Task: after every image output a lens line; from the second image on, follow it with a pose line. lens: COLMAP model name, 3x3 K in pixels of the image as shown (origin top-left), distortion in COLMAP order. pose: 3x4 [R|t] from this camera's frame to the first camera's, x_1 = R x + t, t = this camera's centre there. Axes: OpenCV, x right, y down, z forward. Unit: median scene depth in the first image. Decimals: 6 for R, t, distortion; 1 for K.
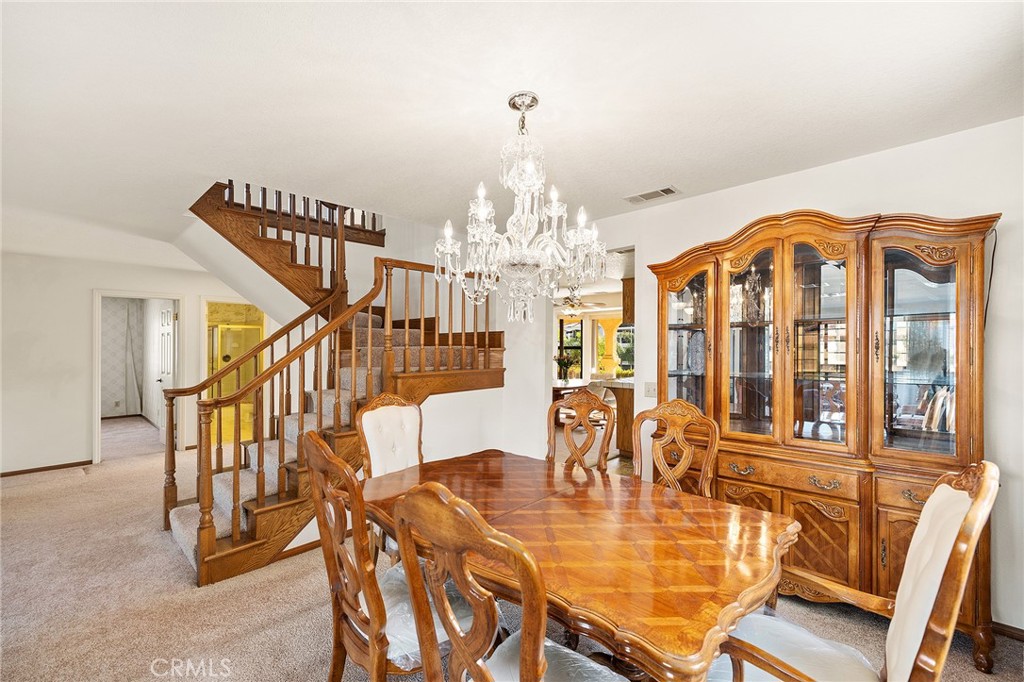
lens RADIAL K [[431.1, 0, 509.3], [0, 431.1, 339.5], [0, 0, 1]] dist [-0.000263, -0.000419]
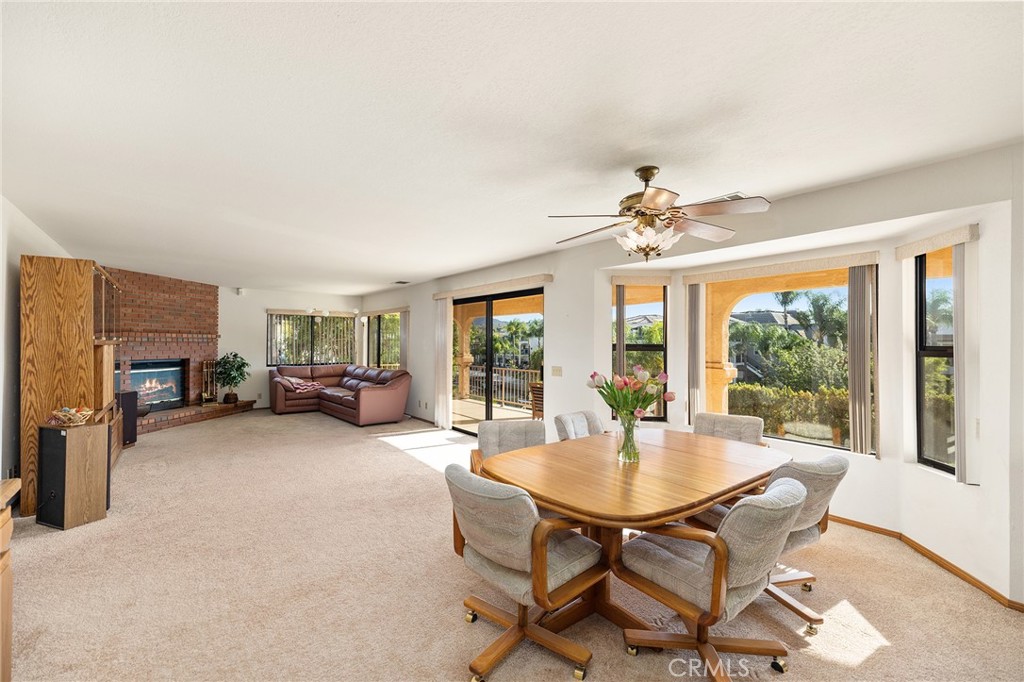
lens RADIAL K [[433.0, 0, 509.4], [0, 433.0, 344.9], [0, 0, 1]] dist [0.000833, 0.000019]
pose [[0.989862, 0.001956, -0.142019, 0.076574], [0.000567, 0.999843, 0.017728, 0.008382], [0.142032, -0.017629, 0.989705, 0.570364]]
